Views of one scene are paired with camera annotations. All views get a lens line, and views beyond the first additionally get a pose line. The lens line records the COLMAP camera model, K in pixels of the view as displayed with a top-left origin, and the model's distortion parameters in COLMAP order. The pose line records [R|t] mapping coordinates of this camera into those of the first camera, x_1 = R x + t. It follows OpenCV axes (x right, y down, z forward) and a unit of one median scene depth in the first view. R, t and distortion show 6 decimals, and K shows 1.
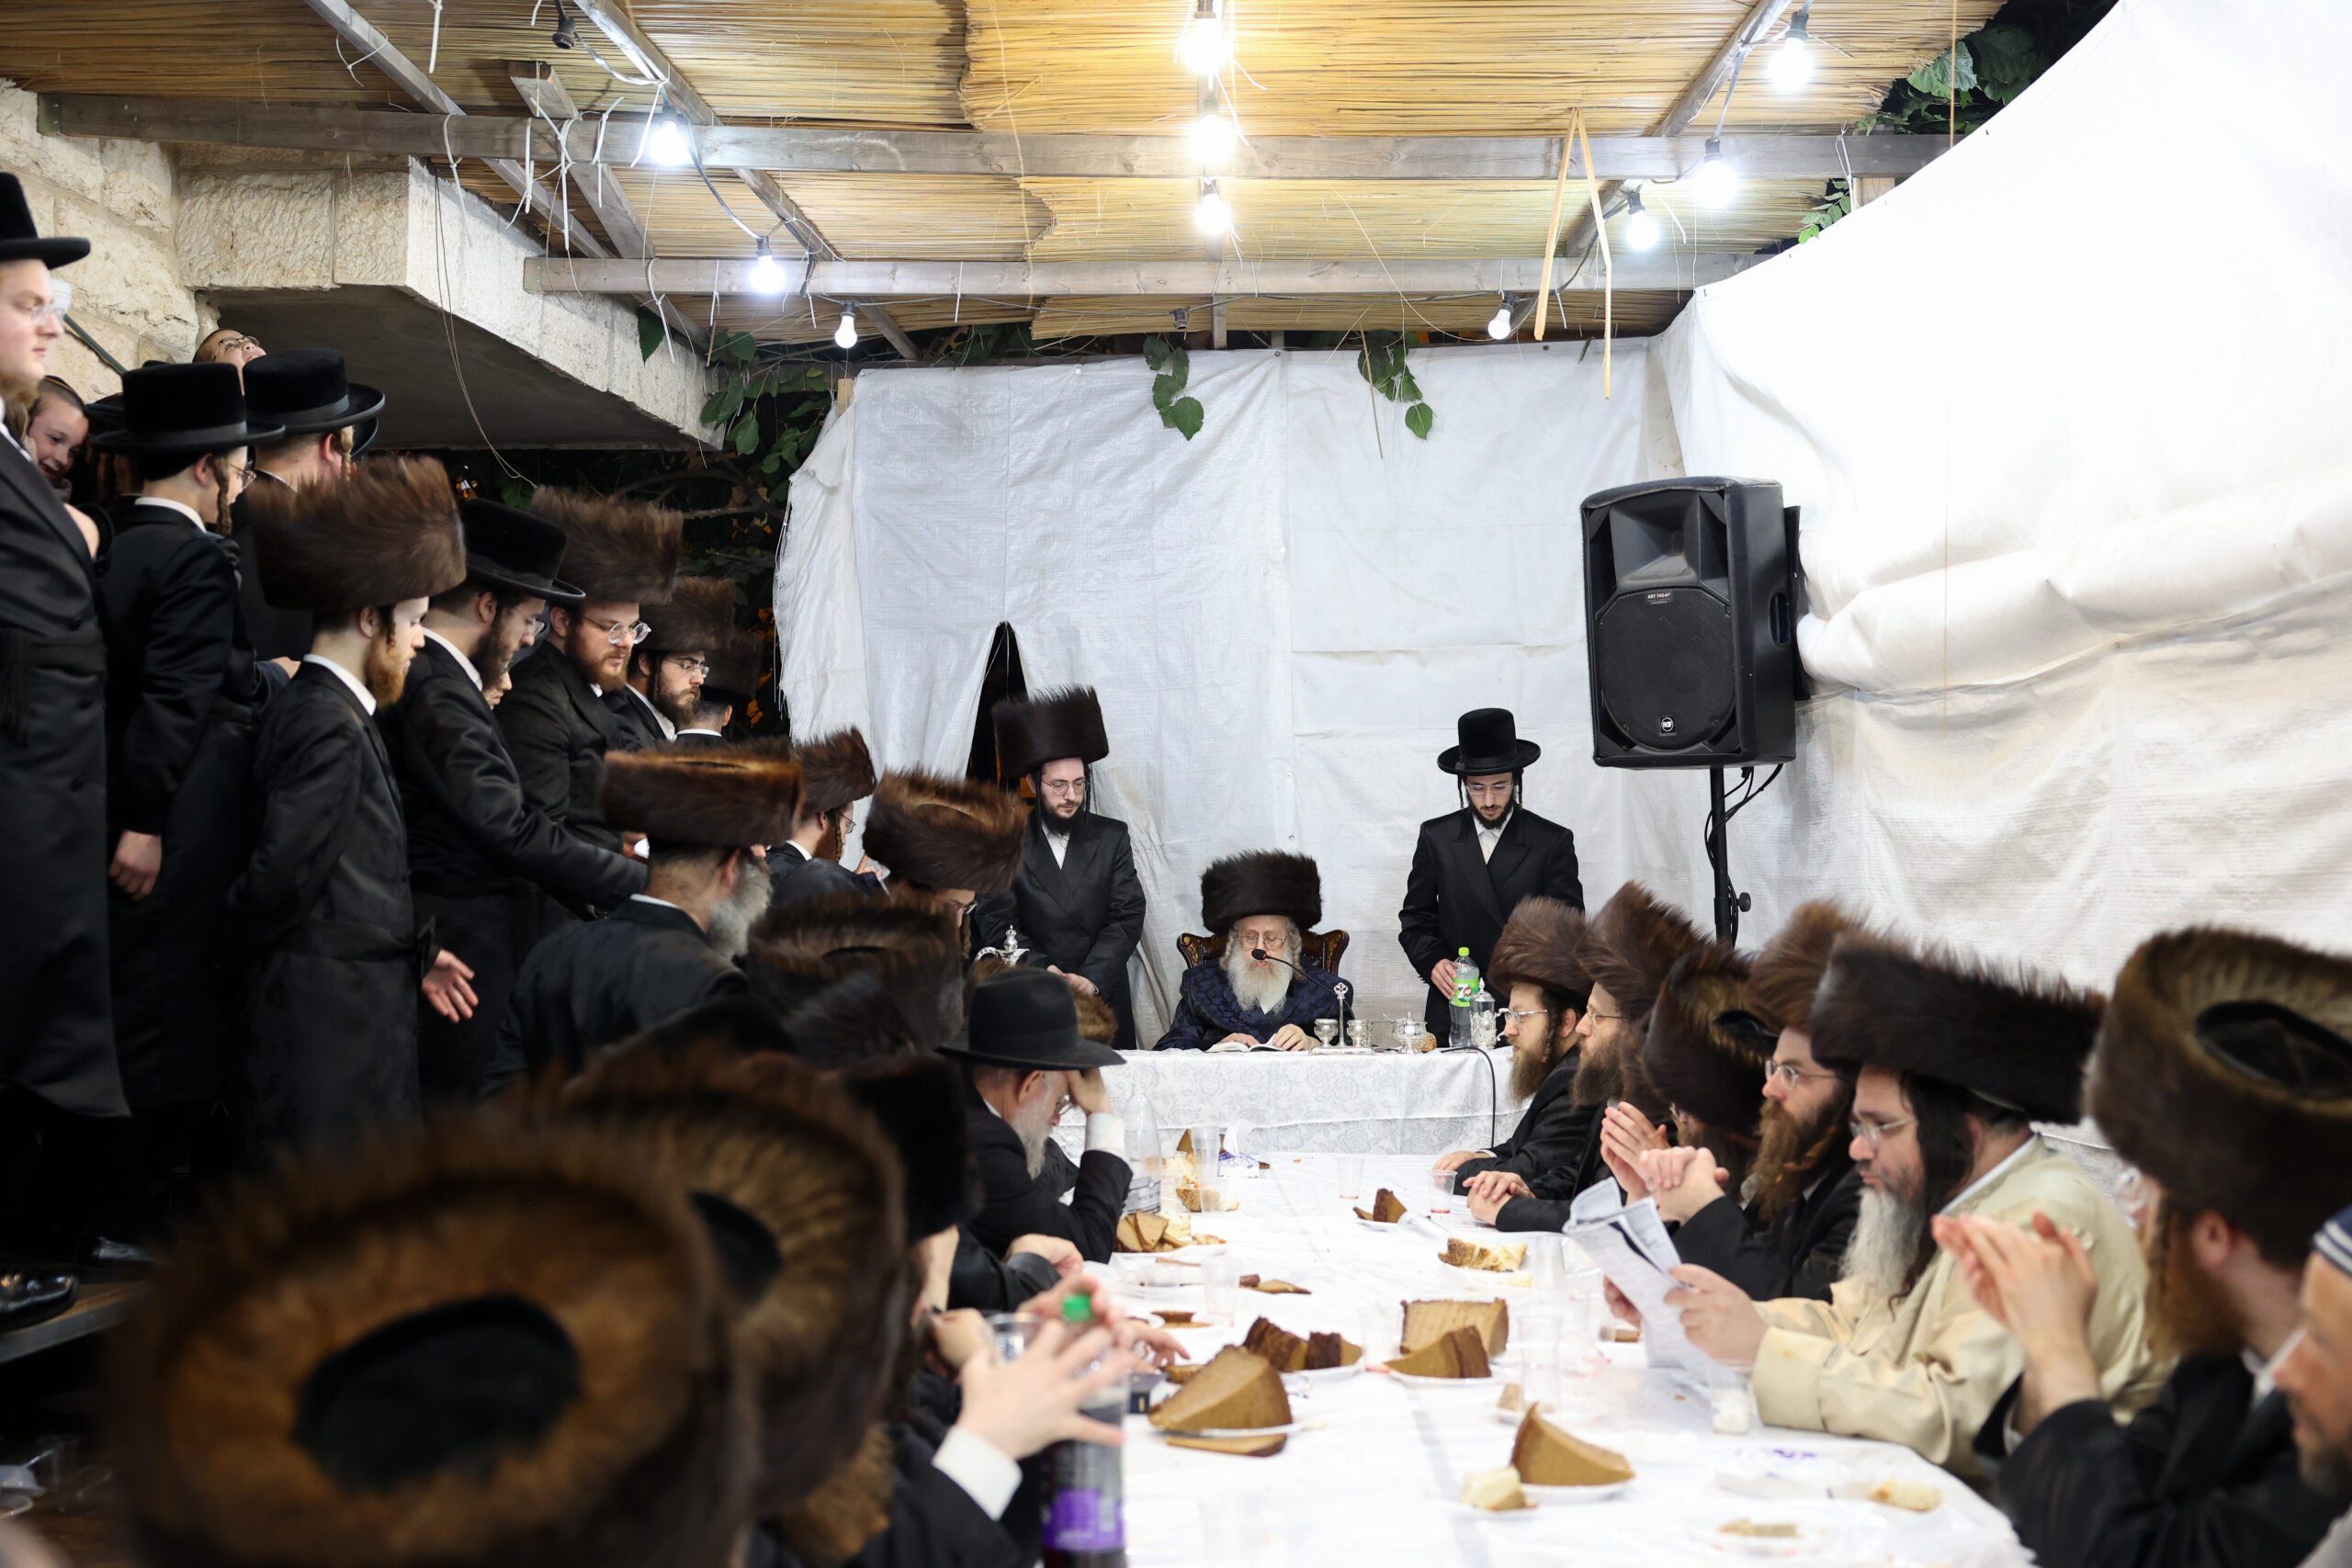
lens RADIAL K [[2793.8, 0, 1176.0], [0, 2793.8, 784.0], [0, 0, 1]] dist [0.014491, 0.036286]
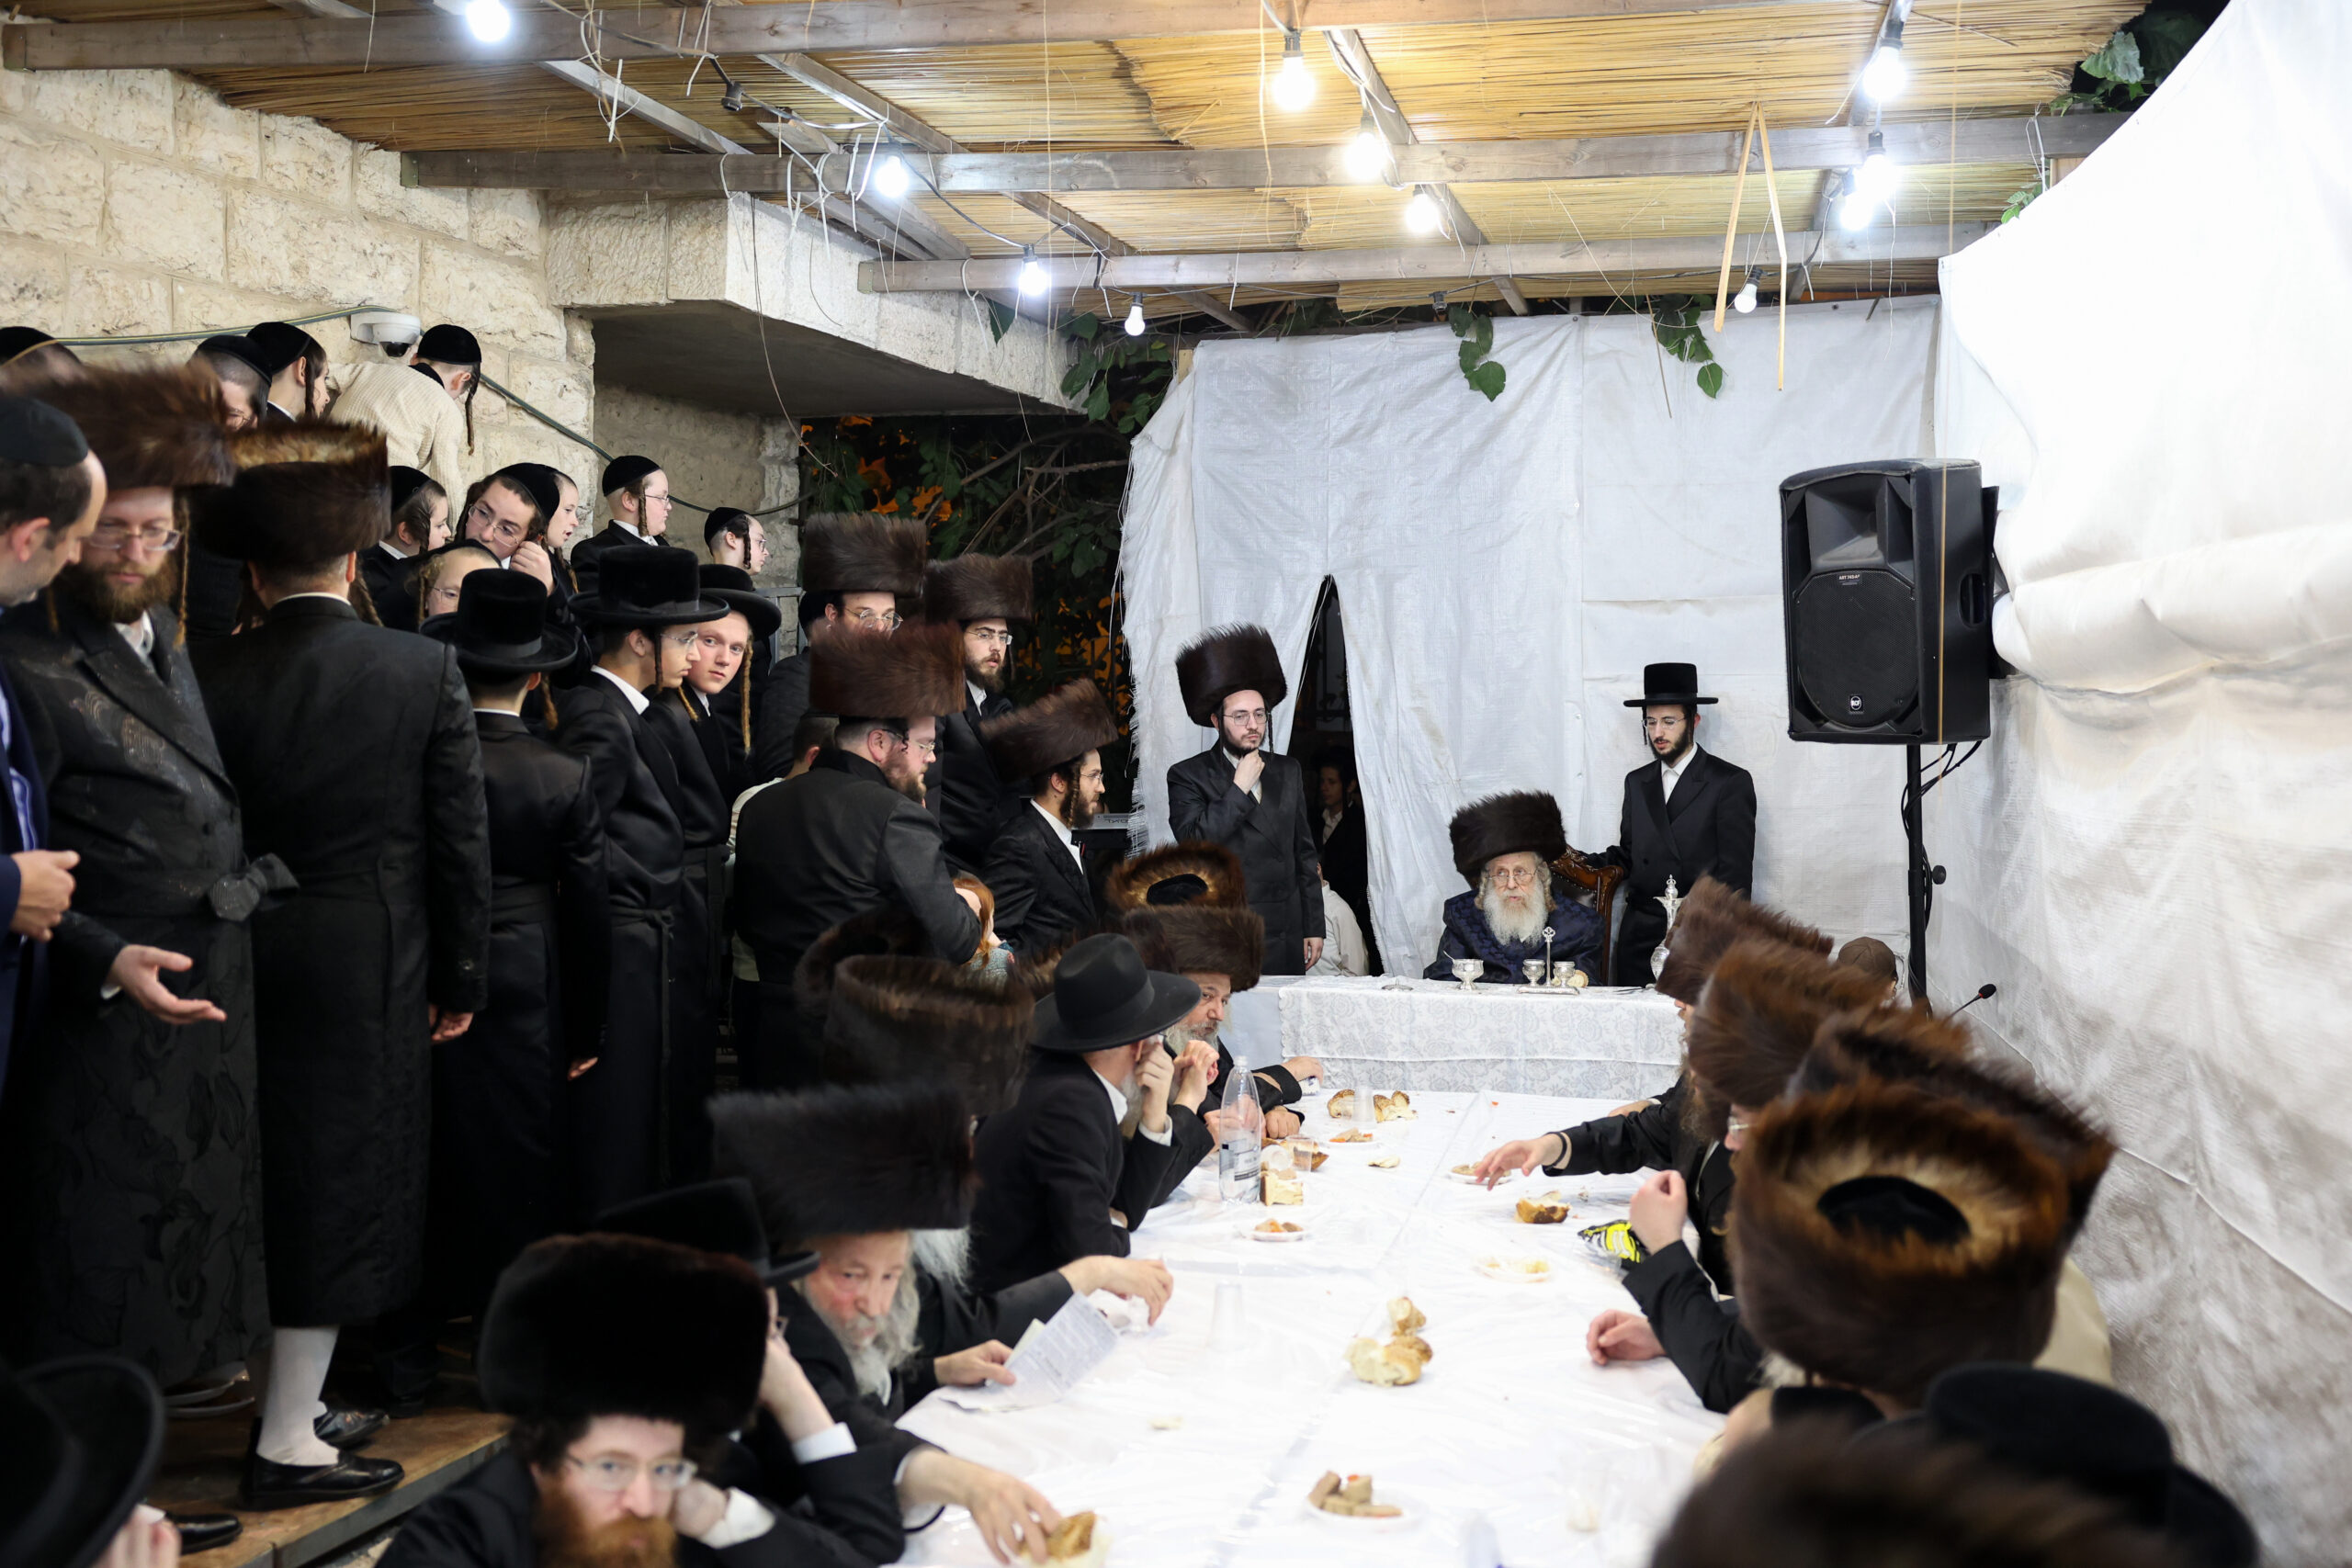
lens RADIAL K [[2442.2, 0, 1176.0], [0, 2442.2, 784.0], [0, 0, 1]] dist [-0.018606, 0.023414]
pose [[0.973191, 0.017950, -0.229298, 0.132453], [-0.003657, 0.998031, 0.062610, -0.044559], [0.229971, -0.060093, 0.971341, 0.069577]]
